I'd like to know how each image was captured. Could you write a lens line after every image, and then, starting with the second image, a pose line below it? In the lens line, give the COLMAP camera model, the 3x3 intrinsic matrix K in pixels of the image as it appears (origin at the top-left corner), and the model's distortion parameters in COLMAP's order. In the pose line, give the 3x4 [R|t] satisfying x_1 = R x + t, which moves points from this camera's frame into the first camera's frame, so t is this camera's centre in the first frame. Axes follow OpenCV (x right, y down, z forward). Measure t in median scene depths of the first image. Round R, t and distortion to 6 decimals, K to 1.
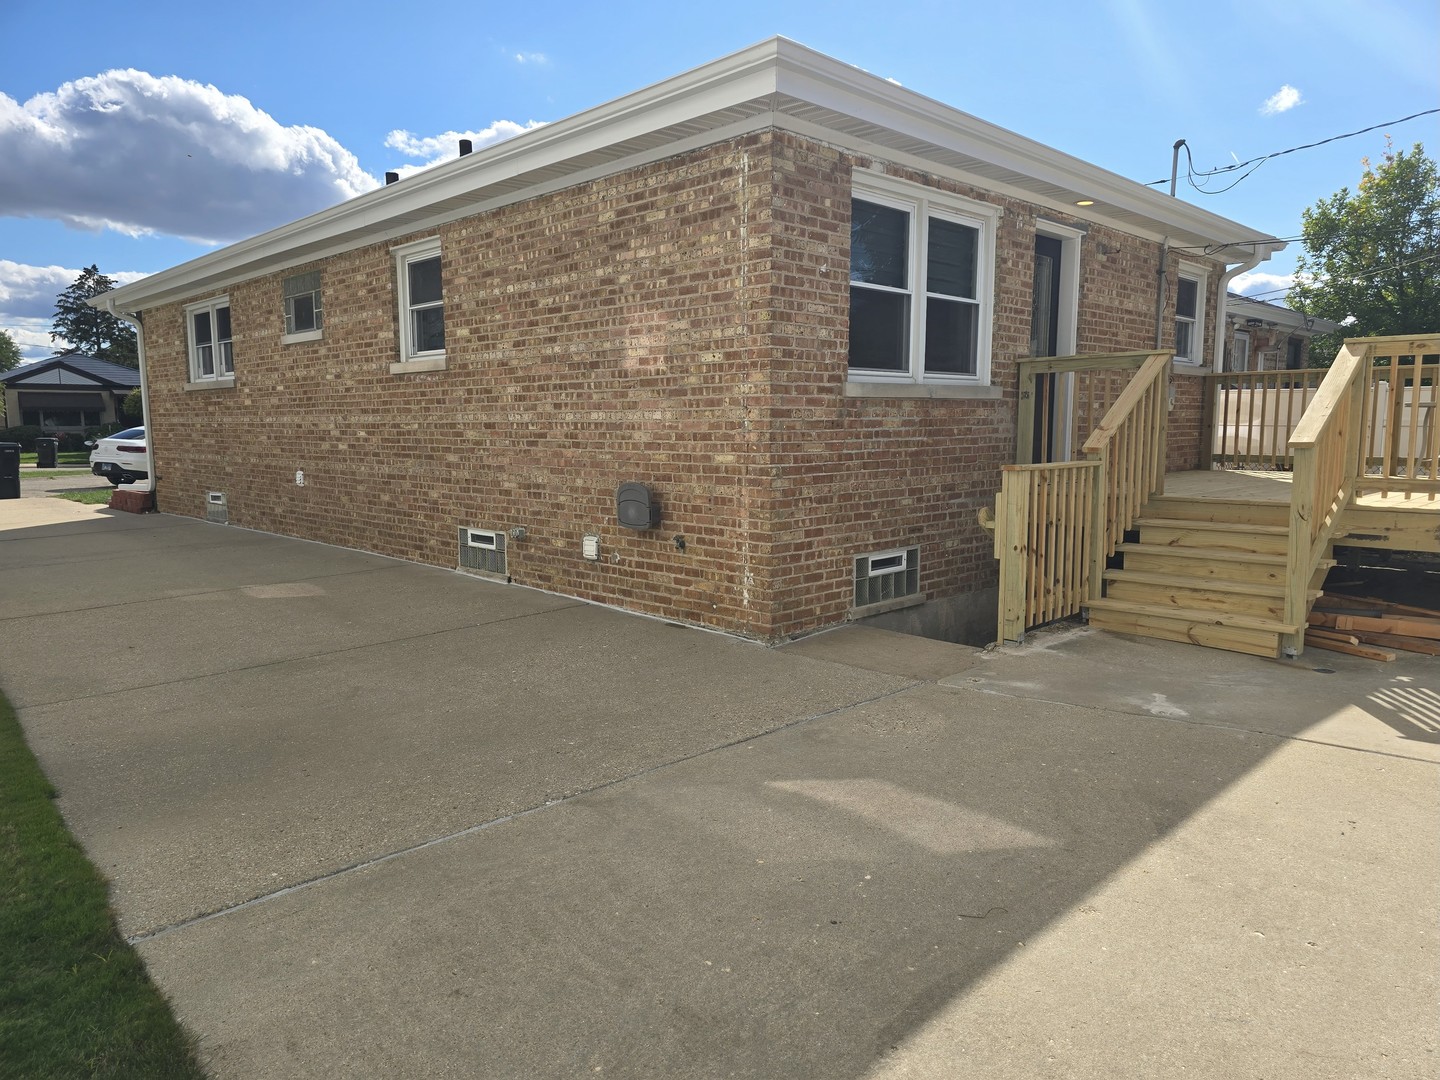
lens RADIAL K [[967.4, 0, 727.9], [0, 967.4, 547.2], [0, 0, 1]] dist [0.056612, -0.046909]
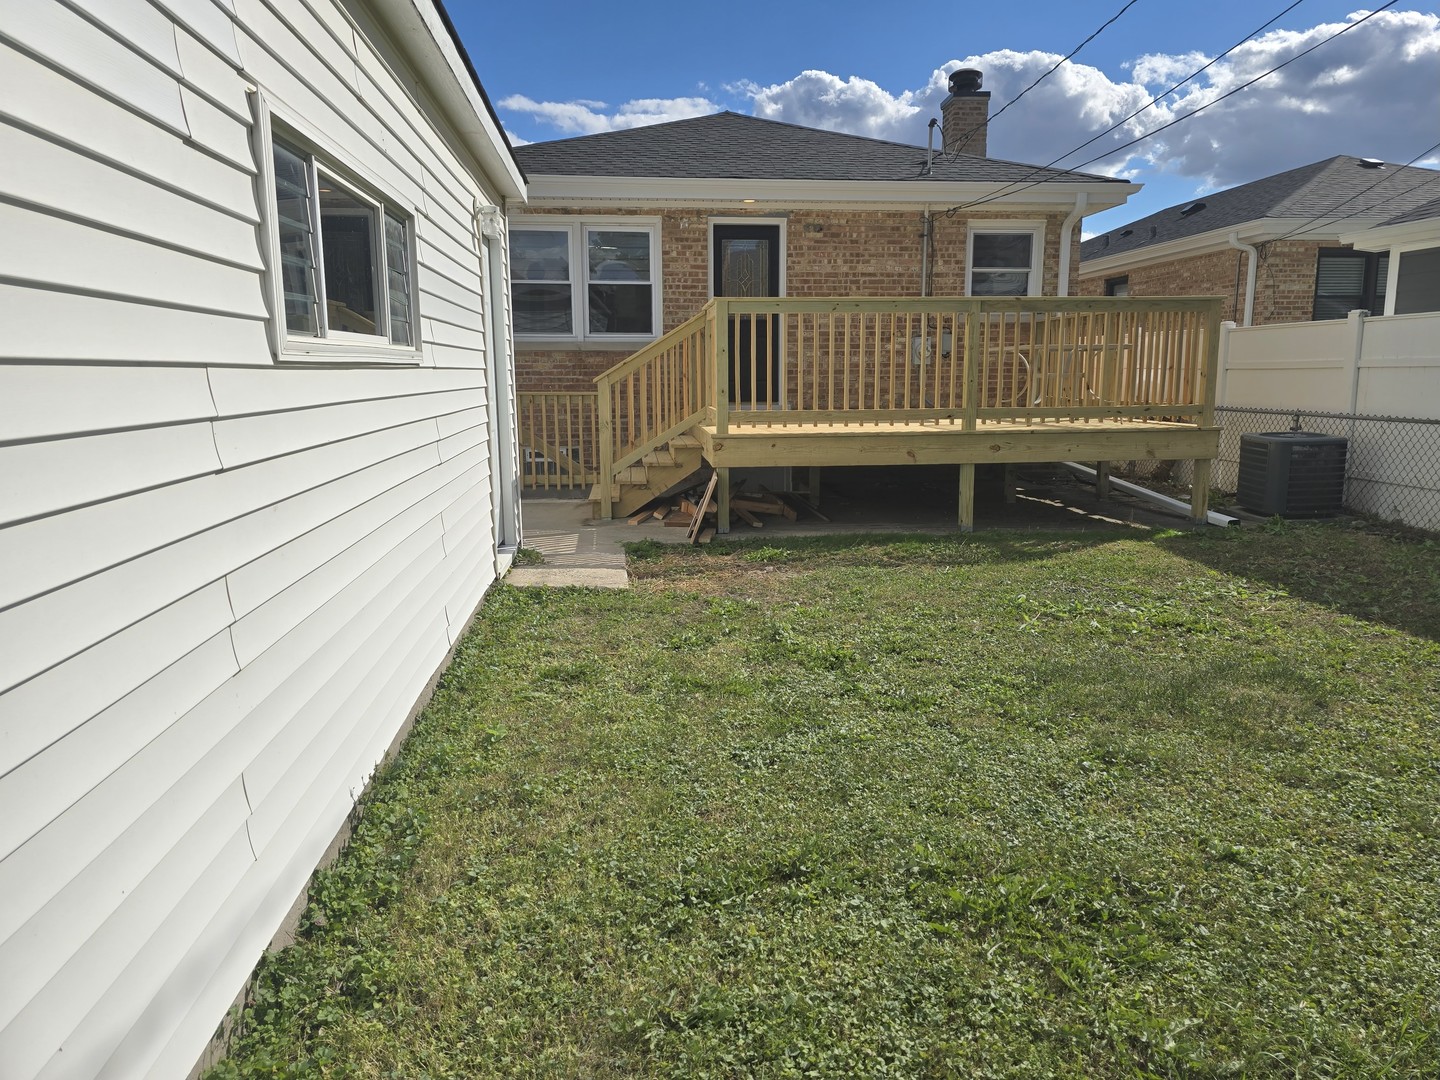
lens RADIAL K [[967.4, 0, 727.9], [0, 967.4, 547.2], [0, 0, 1]] dist [0.056612, -0.046909]
pose [[0.777869, 0.099908, -0.620434, 1.348264], [-0.077928, 0.994997, 0.062521, 0.042957], [0.623576, -0.000284, 0.781763, -0.065896]]
